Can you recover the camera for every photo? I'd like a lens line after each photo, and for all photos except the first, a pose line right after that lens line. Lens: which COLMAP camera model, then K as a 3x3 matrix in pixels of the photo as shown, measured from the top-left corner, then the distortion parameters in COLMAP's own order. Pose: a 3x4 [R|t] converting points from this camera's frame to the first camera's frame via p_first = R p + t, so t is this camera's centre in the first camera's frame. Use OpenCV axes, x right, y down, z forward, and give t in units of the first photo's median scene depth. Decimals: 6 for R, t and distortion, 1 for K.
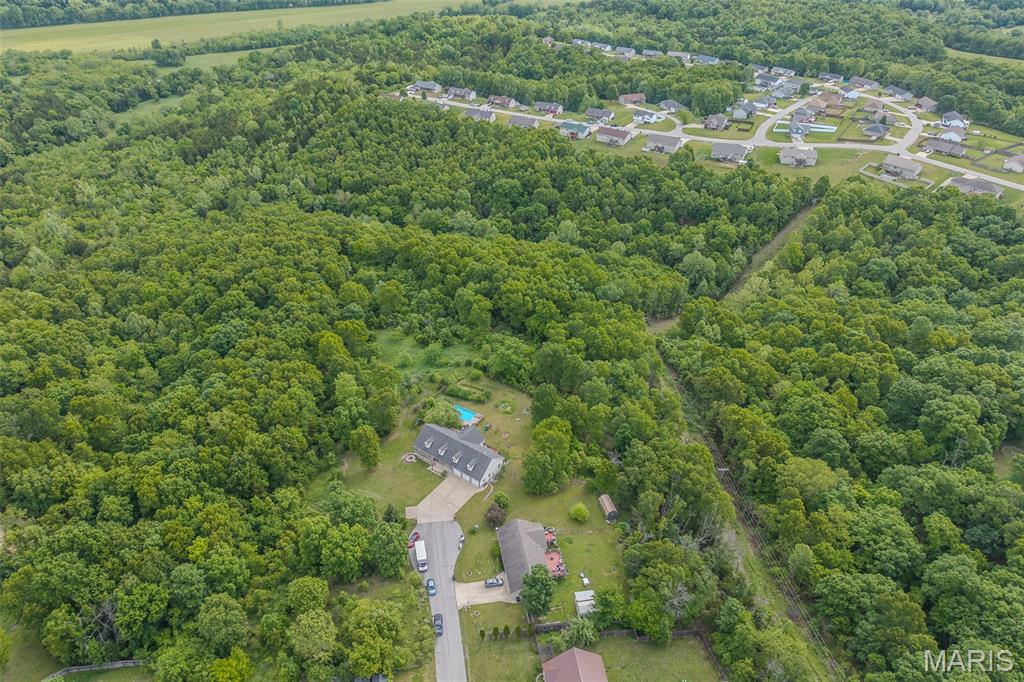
lens RADIAL K [[687.8, 0, 512.0], [0, 687.8, 341.0], [0, 0, 1]] dist [0.026568, -0.026243]
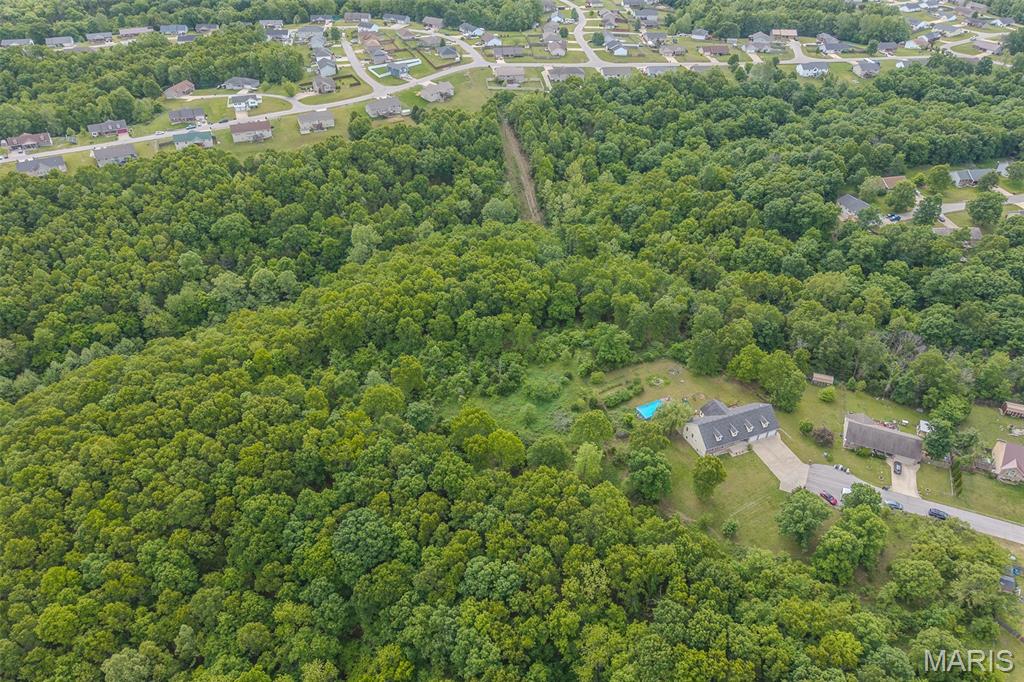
lens RADIAL K [[687.8, 0, 512.0], [0, 687.8, 341.0], [0, 0, 1]] dist [0.026568, -0.026243]
pose [[0.552422, -0.509841, 0.659463, -0.409060], [0.463088, 0.845527, 0.265768, -0.170832], [-0.693094, 0.158573, 0.703190, 0.238112]]
